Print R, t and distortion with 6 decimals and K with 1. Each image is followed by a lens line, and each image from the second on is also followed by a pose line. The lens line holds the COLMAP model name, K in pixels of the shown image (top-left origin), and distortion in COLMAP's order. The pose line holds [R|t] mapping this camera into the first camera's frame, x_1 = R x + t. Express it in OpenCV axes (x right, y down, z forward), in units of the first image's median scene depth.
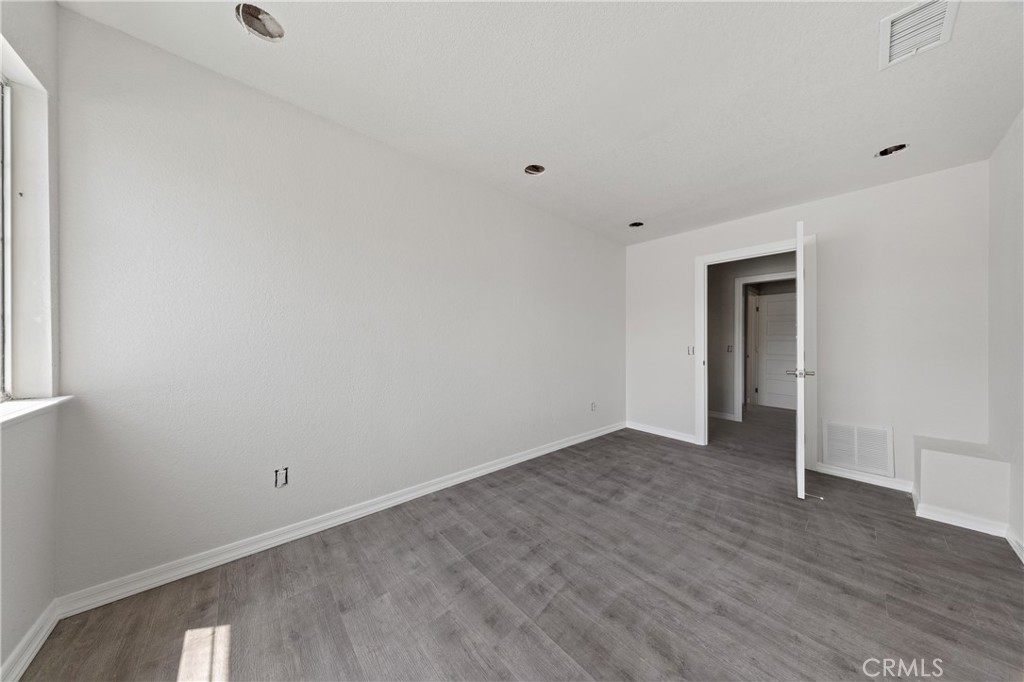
lens RADIAL K [[327.7, 0, 512.0], [0, 327.7, 341.0], [0, 0, 1]] dist [-0.020549, 0.000152]
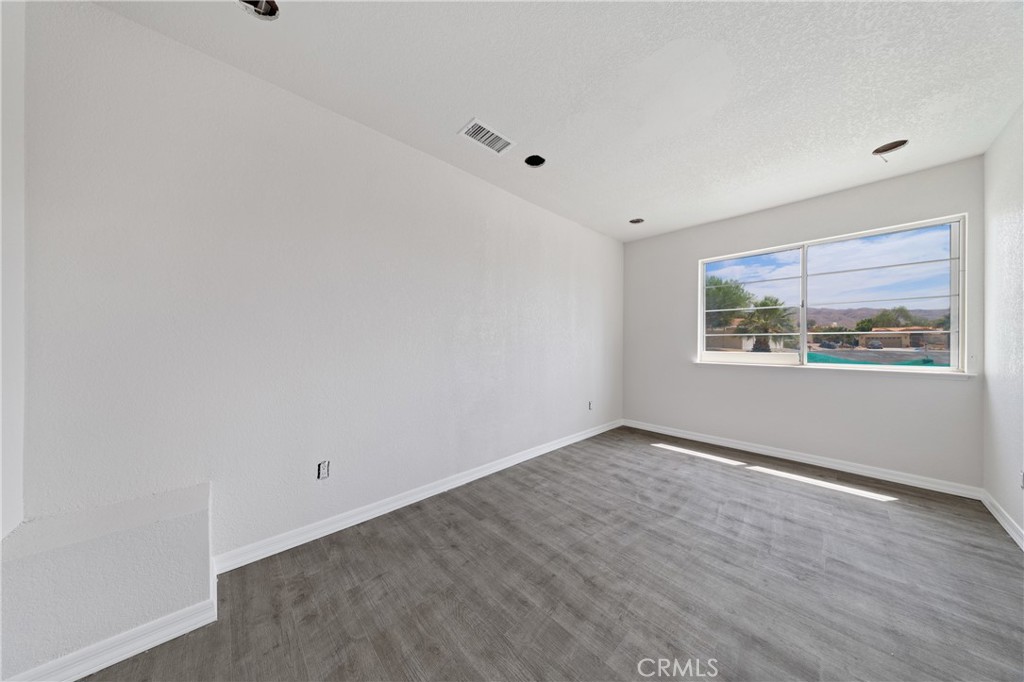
lens RADIAL K [[327.7, 0, 512.0], [0, 327.7, 341.0], [0, 0, 1]] dist [-0.020549, 0.000152]
pose [[-0.999660, -0.003047, -0.025888, 0.911057], [-0.002901, 0.999980, -0.005674, 0.020247], [0.025905, -0.005597, -0.999649, 2.032772]]
